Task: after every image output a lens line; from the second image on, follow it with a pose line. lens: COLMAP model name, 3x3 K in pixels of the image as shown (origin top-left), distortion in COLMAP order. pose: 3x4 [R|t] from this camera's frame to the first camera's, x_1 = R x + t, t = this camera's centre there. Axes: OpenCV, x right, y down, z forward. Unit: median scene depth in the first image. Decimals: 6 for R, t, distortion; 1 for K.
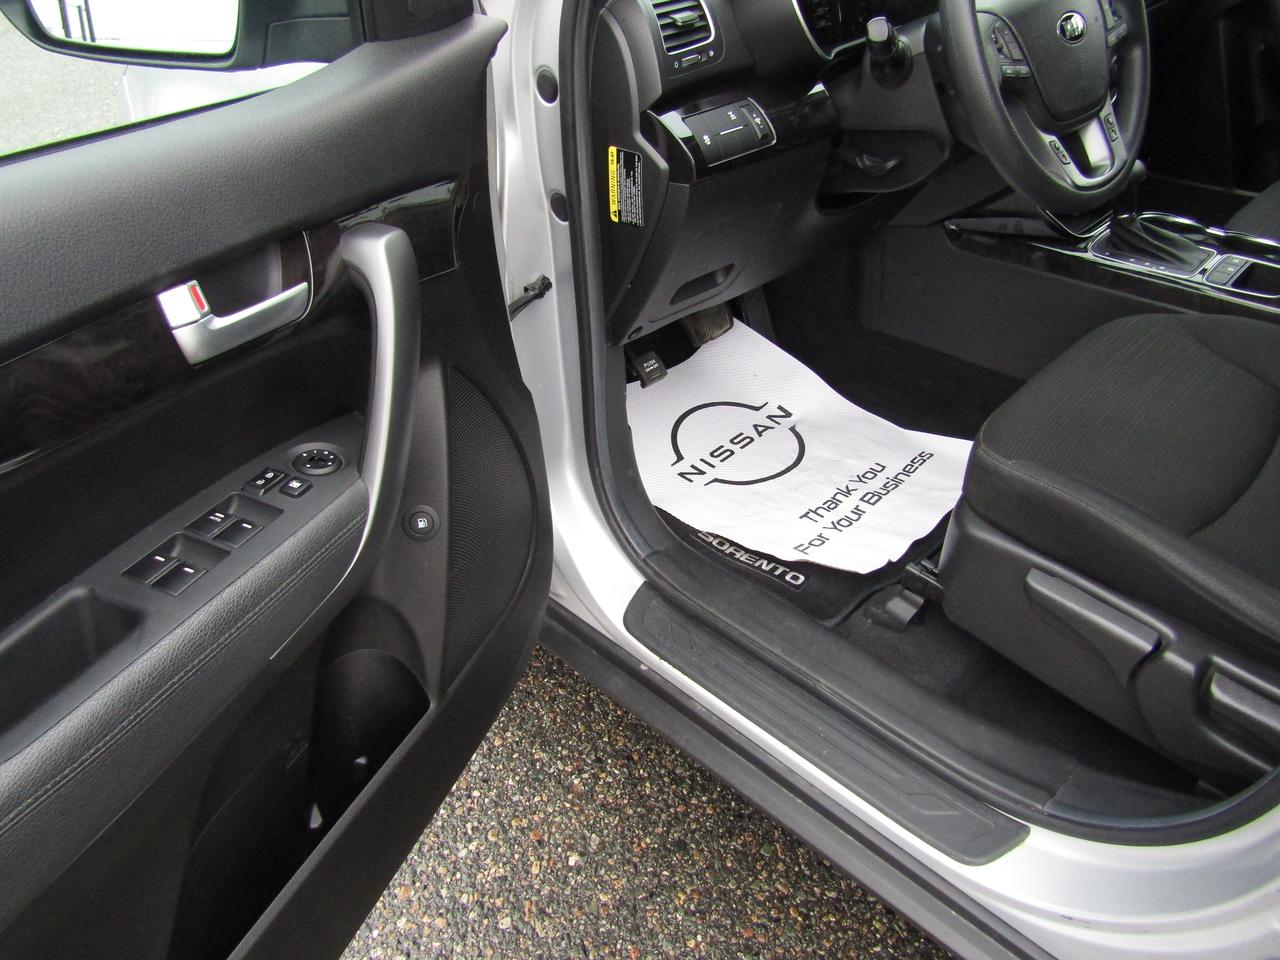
lens RADIAL K [[977.7, 0, 634.6], [0, 977.7, 475.2], [0, 0, 1]] dist [-0.010332, -0.004528]
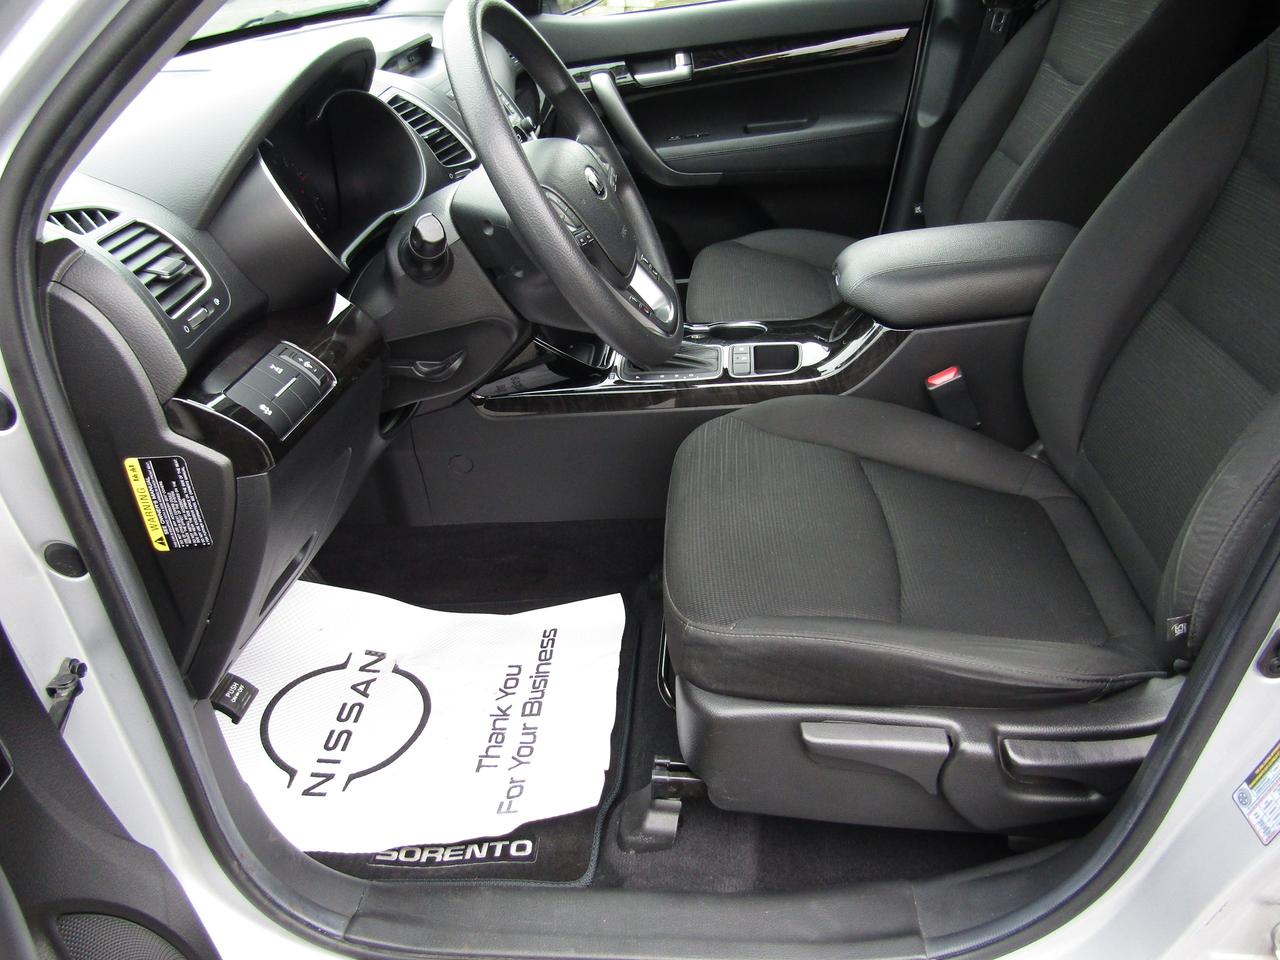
lens RADIAL K [[977.7, 0, 634.6], [0, 977.7, 475.2], [0, 0, 1]] dist [-0.010332, -0.004528]
pose [[0.762076, -0.344201, 0.548422, -0.110553], [0.414997, 0.909805, -0.005658, -0.142086], [-0.497009, 0.231905, 0.836183, 0.199209]]
